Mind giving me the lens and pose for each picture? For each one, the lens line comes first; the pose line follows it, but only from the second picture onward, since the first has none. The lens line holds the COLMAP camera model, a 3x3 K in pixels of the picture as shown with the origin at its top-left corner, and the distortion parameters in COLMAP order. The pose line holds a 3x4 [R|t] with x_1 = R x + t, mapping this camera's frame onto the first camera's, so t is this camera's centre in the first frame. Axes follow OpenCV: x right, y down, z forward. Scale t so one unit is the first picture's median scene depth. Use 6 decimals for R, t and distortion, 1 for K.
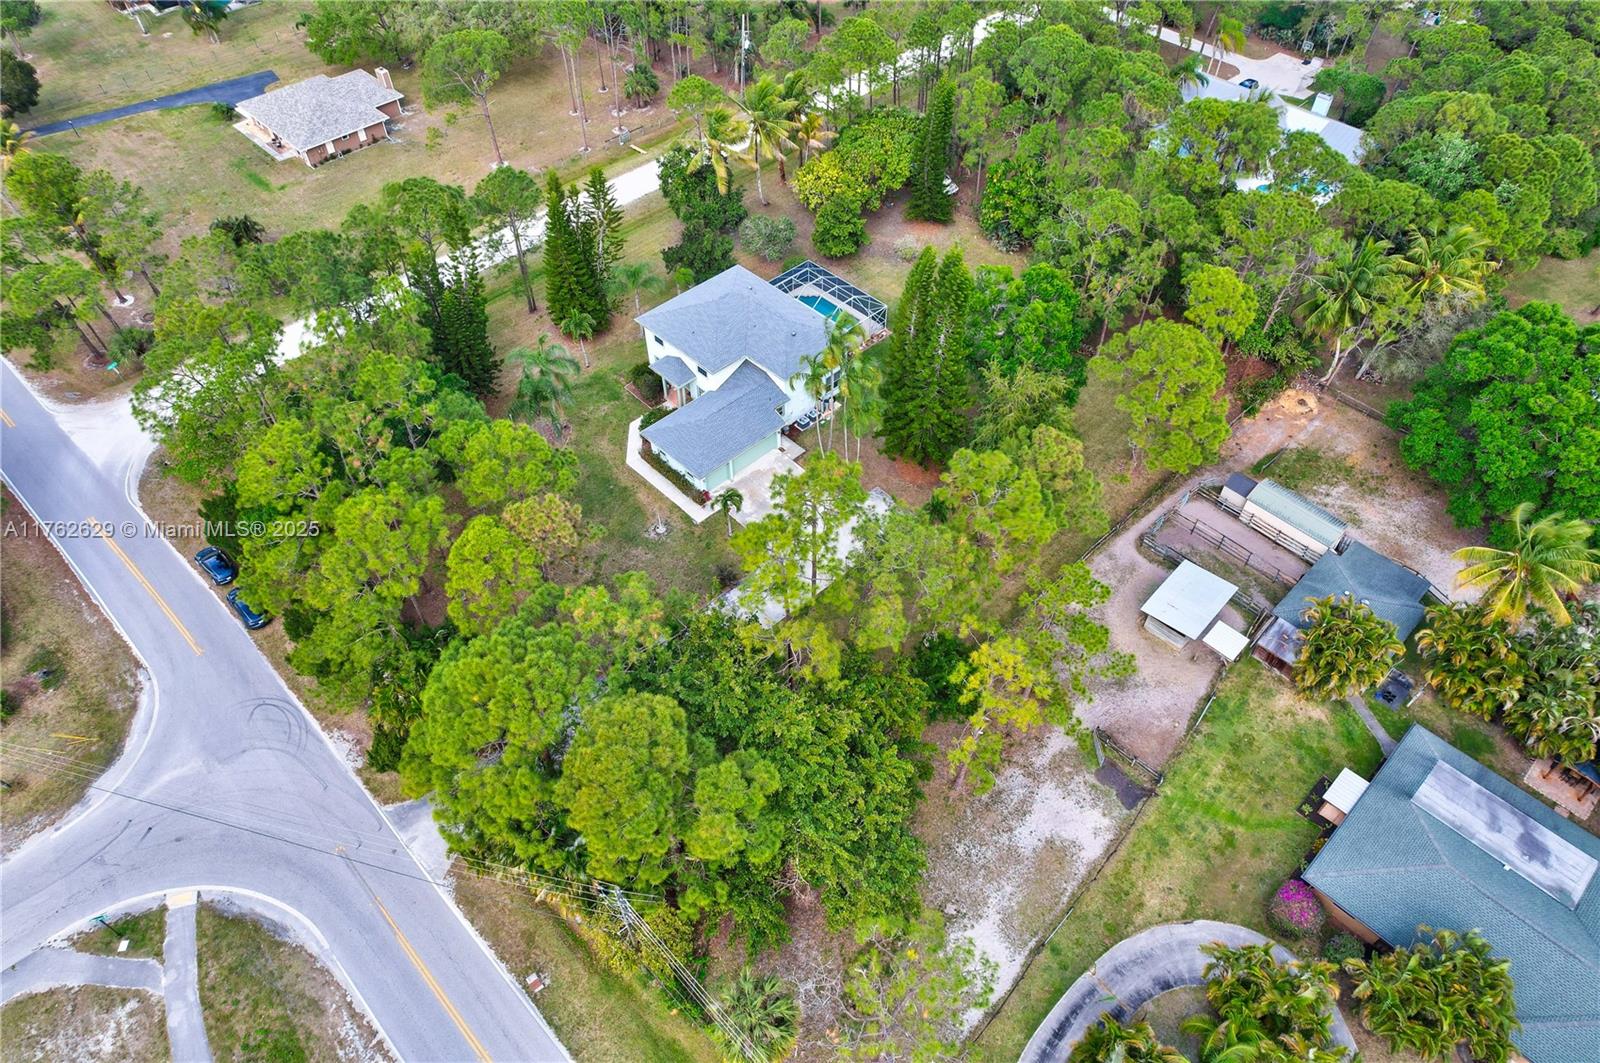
lens RADIAL K [[1015.3, 0, 797.3], [0, 1015.3, 541.4], [0, 0, 1]] dist [-0.070121, 0.062827]
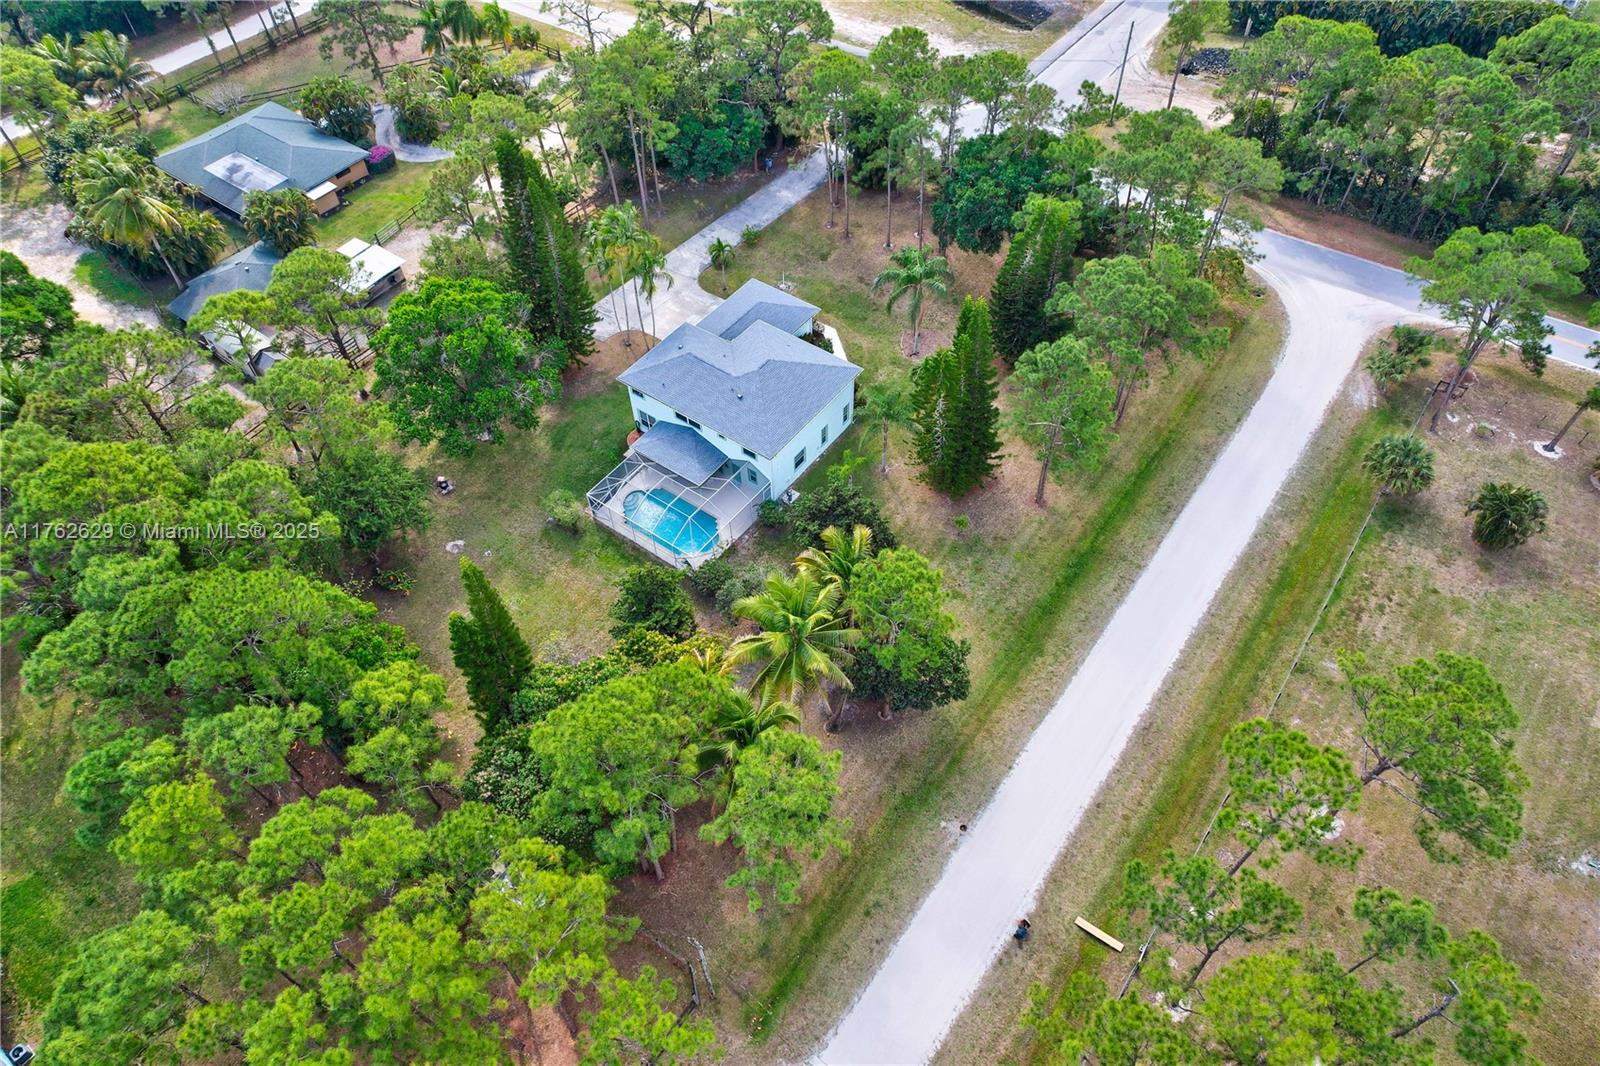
lens RADIAL K [[1027.4, 0, 800.0], [0, 1027.4, 533.0], [0, 0, 1]] dist [-0.071941, 0.069504]
pose [[-0.985564, 0.145060, -0.087299, -0.005668], [-0.110849, -0.163136, 0.980357, -1.643439], [0.127968, 0.975881, 0.176861, 1.410021]]
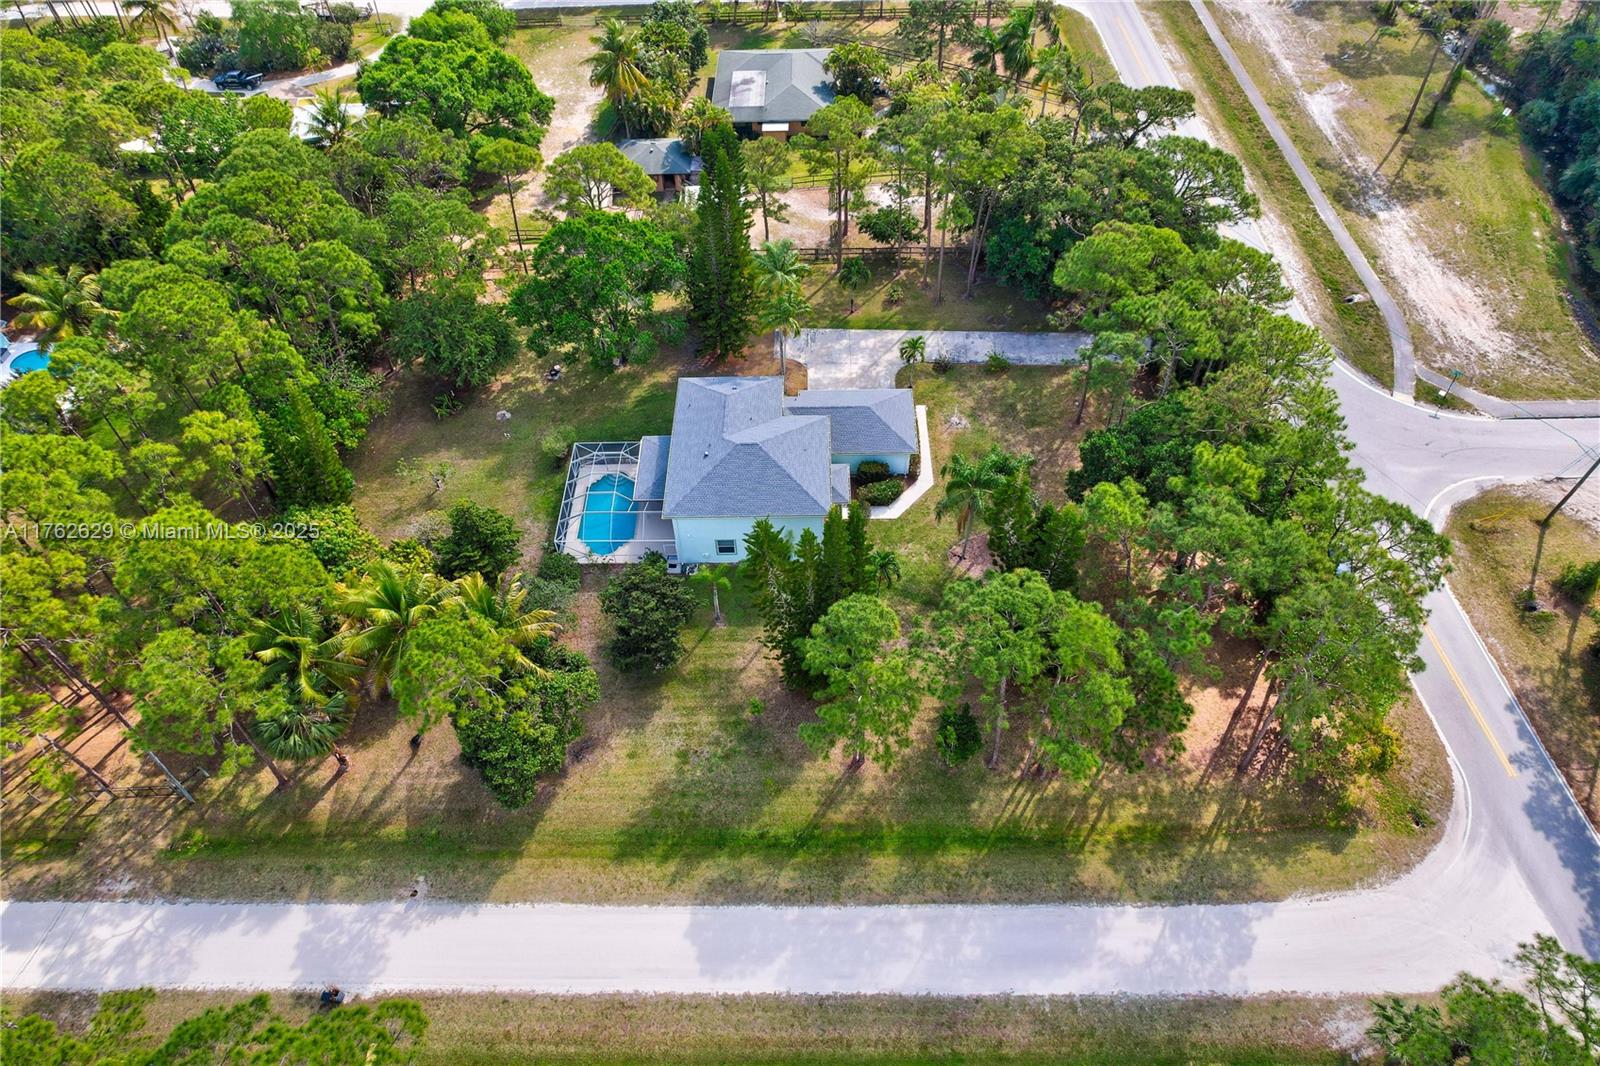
lens RADIAL K [[1027.7, 0, 802.5], [0, 1027.7, 541.2], [0, 0, 1]] dist [-0.075647, 0.069289]
pose [[-0.719659, -0.513137, 0.467741, -0.782383], [0.538466, 0.012827, 0.842549, -1.339230], [-0.438343, 0.858211, 0.267076, 1.170231]]
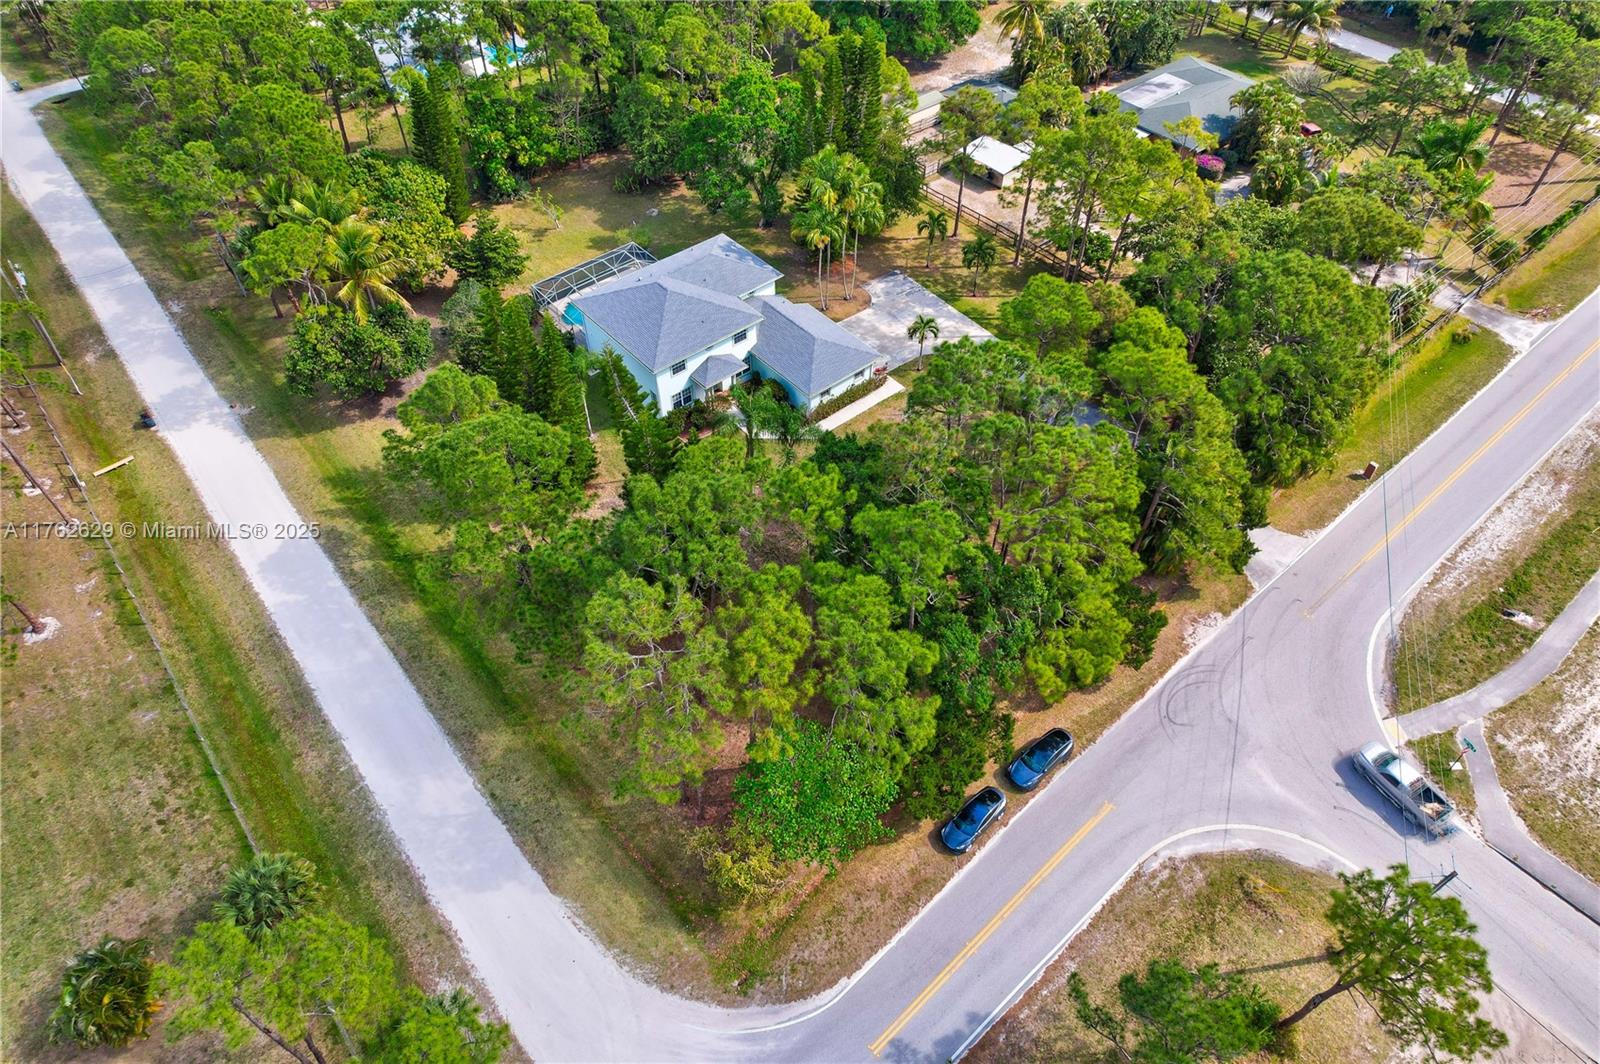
lens RADIAL K [[1027.7, 0, 802.5], [0, 1027.7, 540.2], [0, 0, 1]] dist [-0.075647, 0.069289]
pose [[0.071273, -0.741200, 0.667490, -1.197084], [0.757752, 0.475405, 0.446993, -0.639943], [-0.648639, 0.473933, 0.595529, 0.691474]]
